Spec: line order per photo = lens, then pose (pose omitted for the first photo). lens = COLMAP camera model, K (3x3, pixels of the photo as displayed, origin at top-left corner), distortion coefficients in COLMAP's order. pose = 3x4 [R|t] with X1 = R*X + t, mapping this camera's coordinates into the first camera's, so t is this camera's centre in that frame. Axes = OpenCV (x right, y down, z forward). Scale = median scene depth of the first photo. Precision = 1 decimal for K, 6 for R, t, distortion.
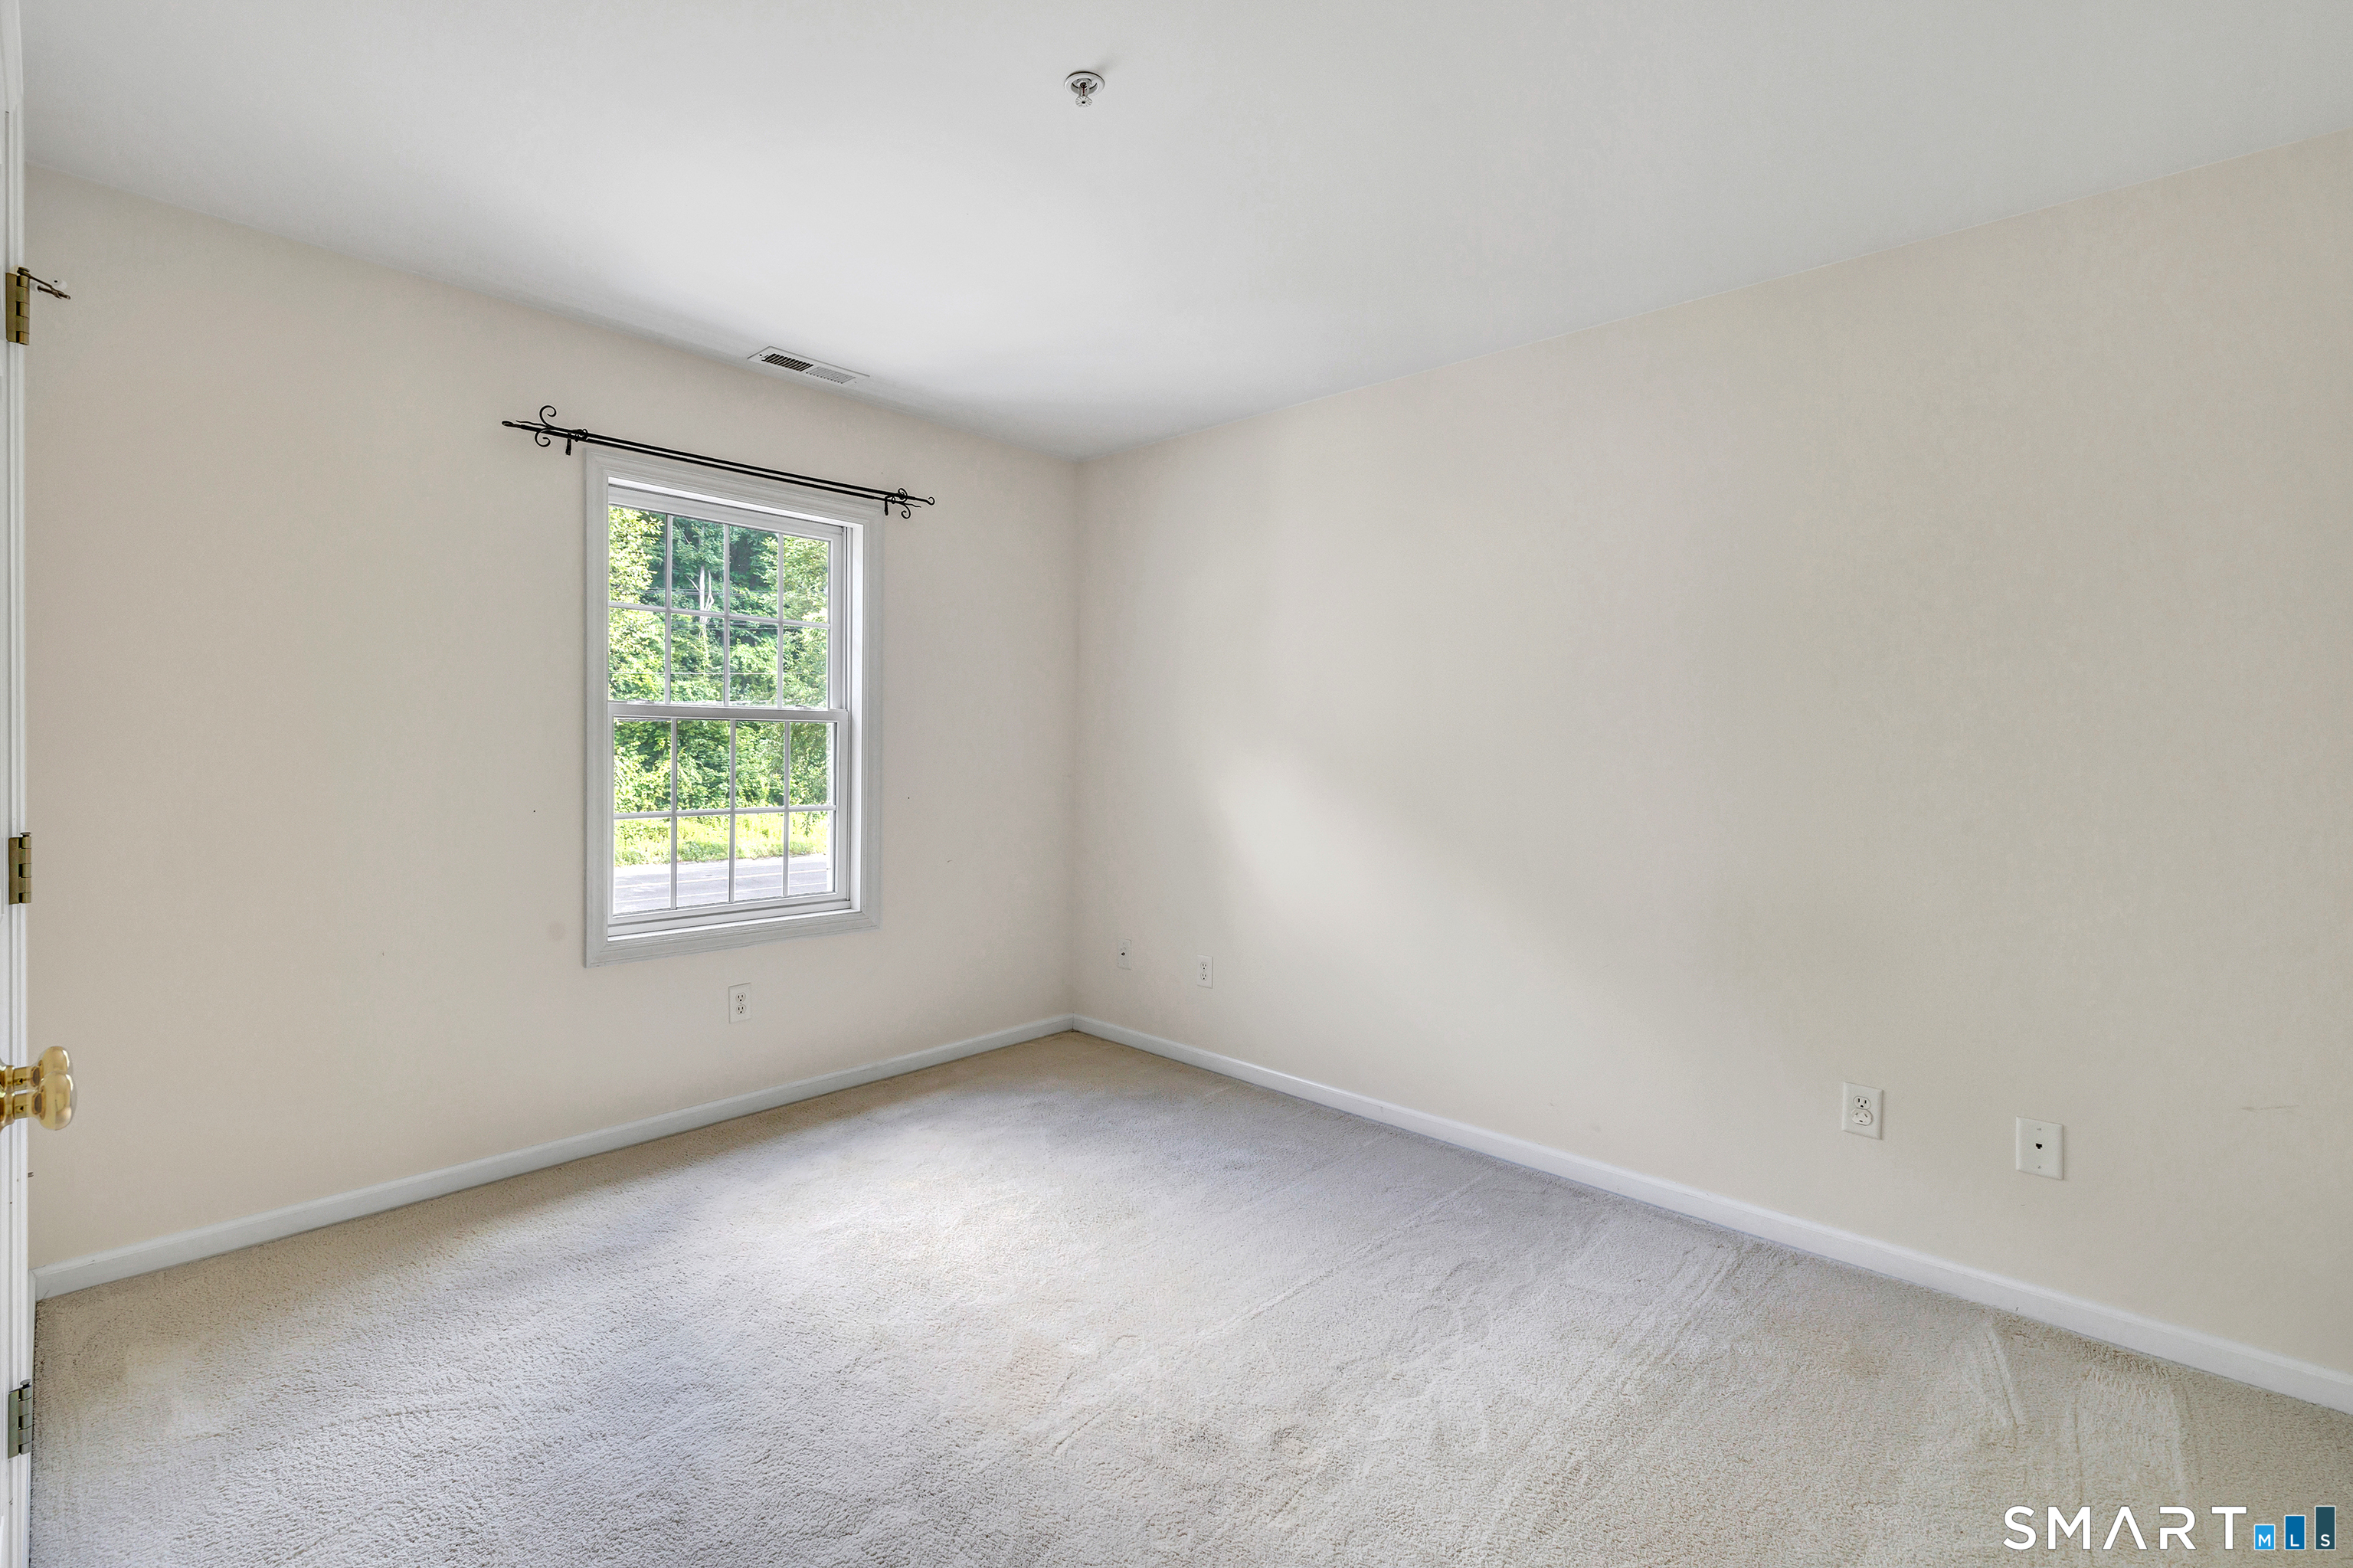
lens RADIAL K [[1026.4, 0, 1149.4], [0, 1026.4, 752.8], [0, 0, 1]] dist [0.000051, 0.000215]
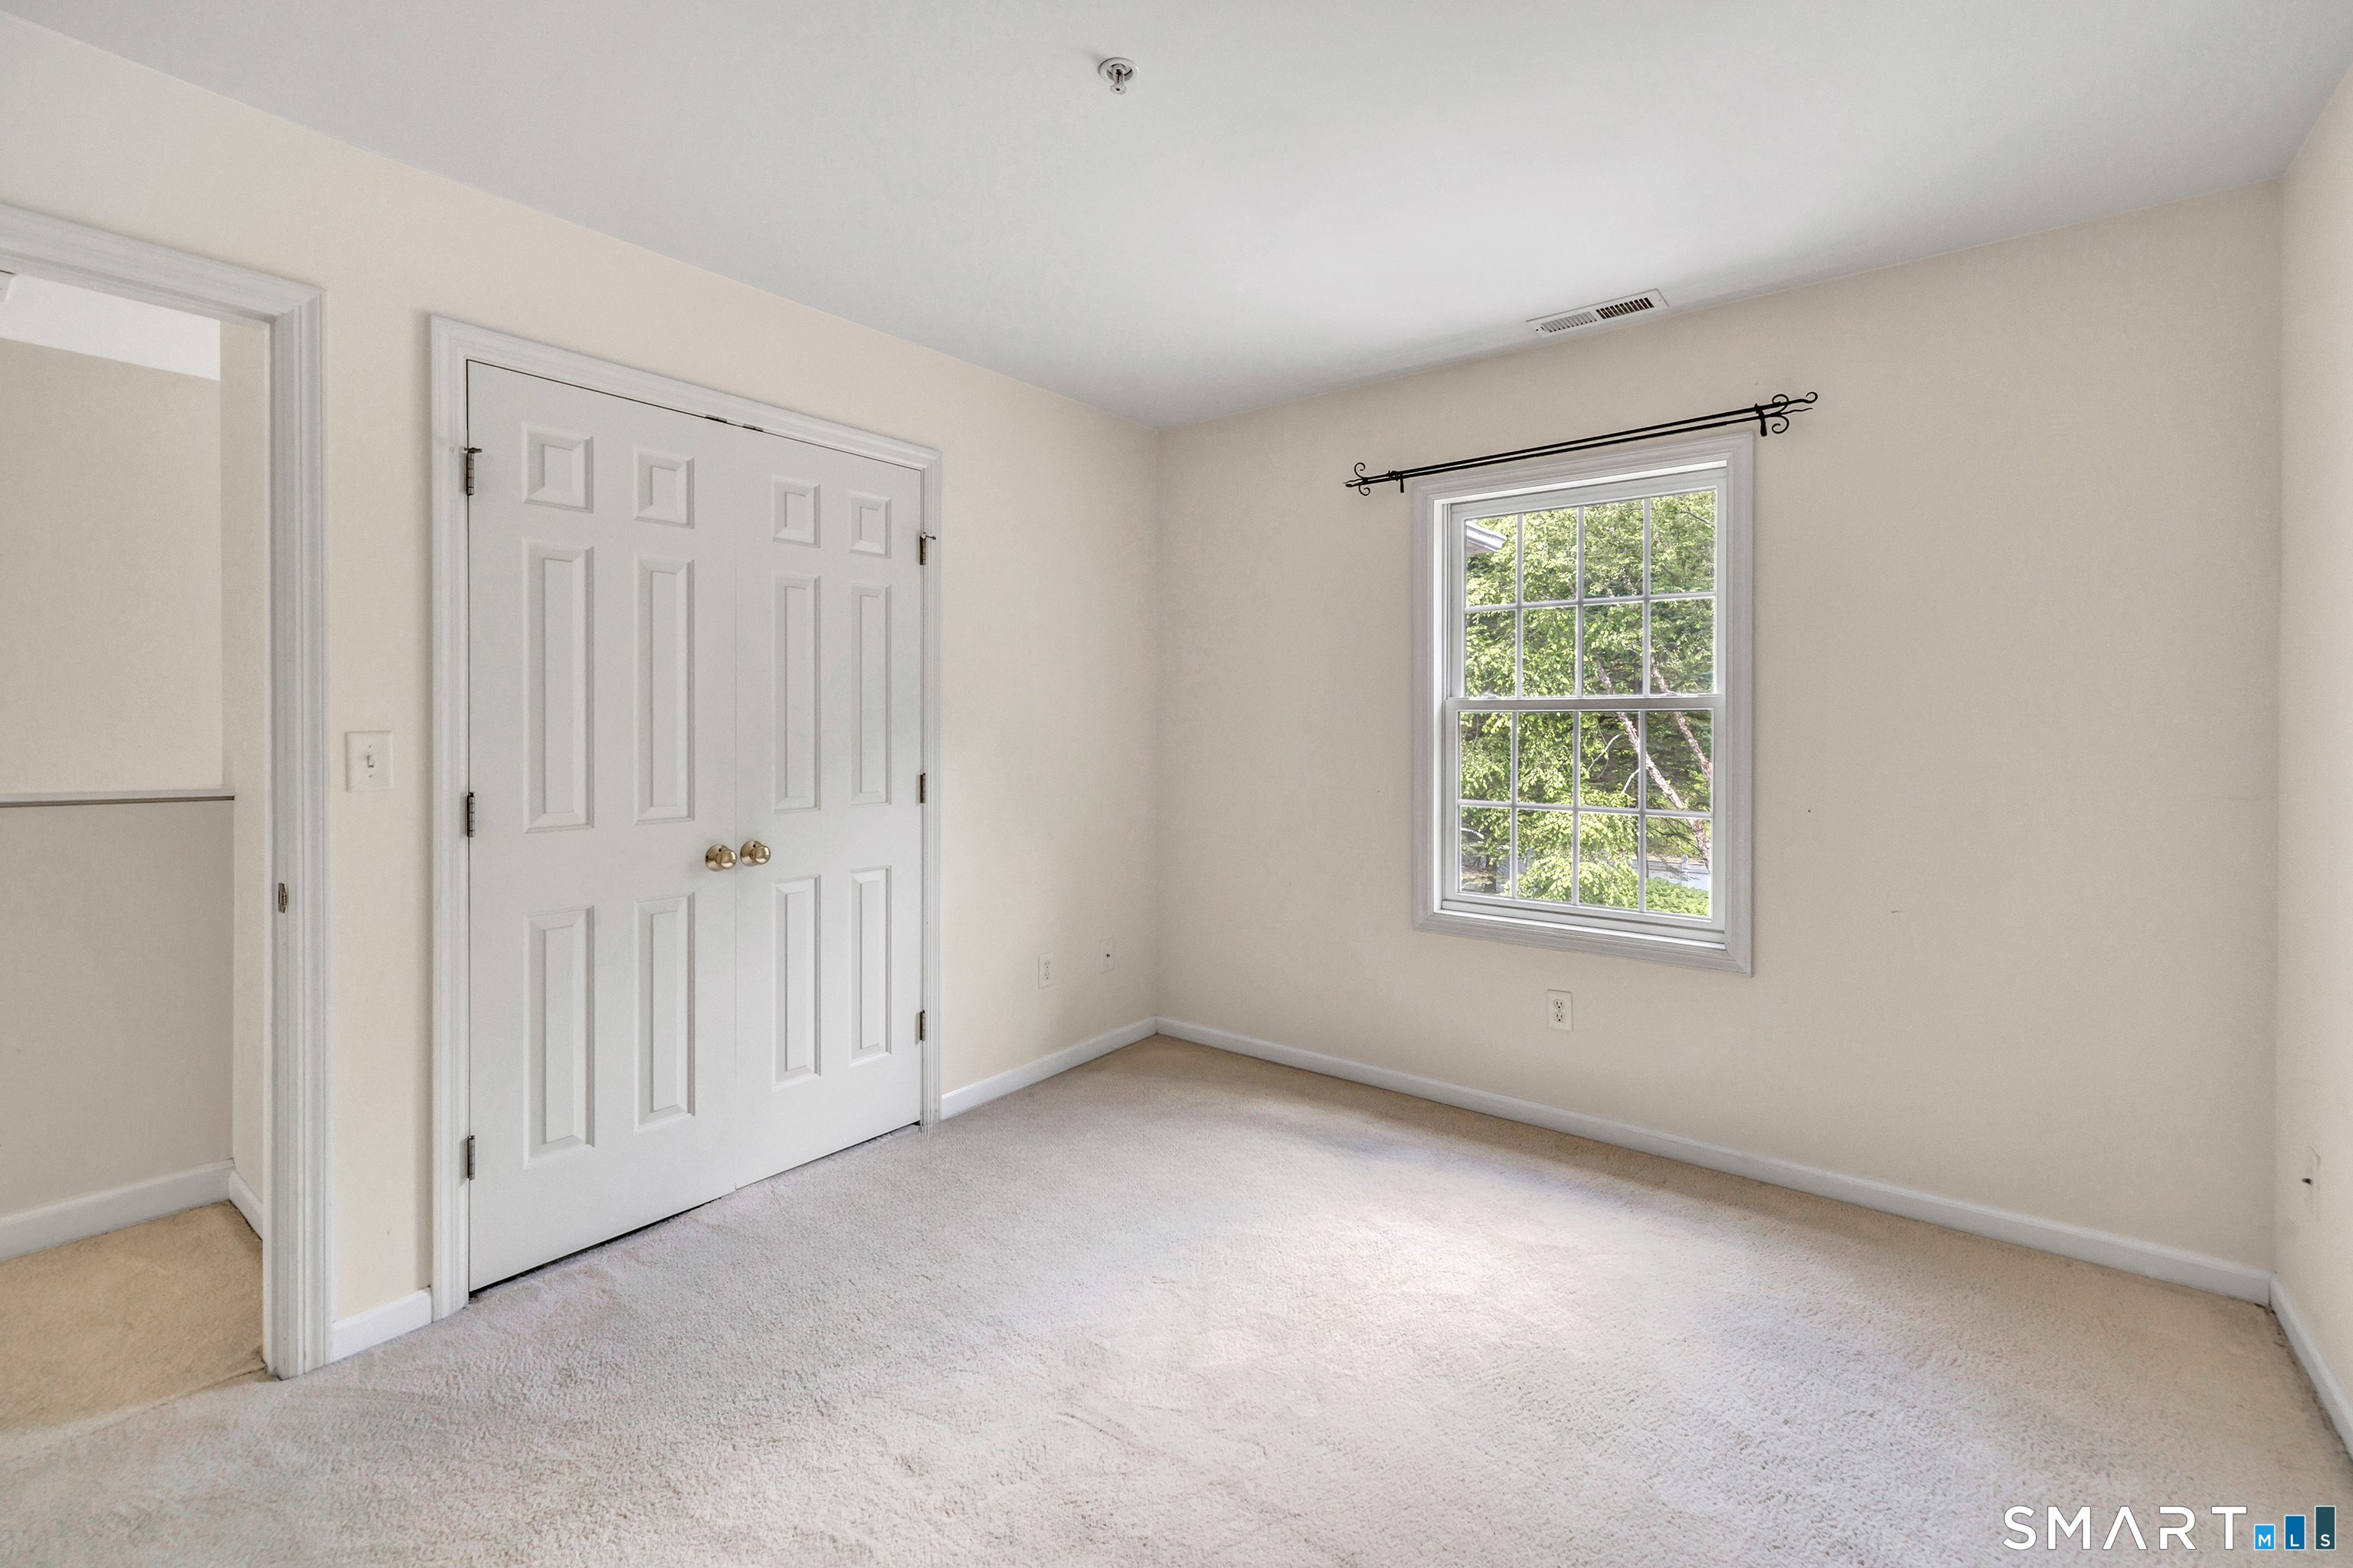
lens RADIAL K [[1063.2, 0, 1178.7], [0, 1063.2, 728.7], [0, 0, 1]] dist [0.001249, 0.000308]
pose [[0.075643, -0.006541, -0.997114, 0.556453], [-0.011653, 0.999904, -0.007443, -0.005007], [0.997067, 0.012182, 0.075559, 0.572331]]
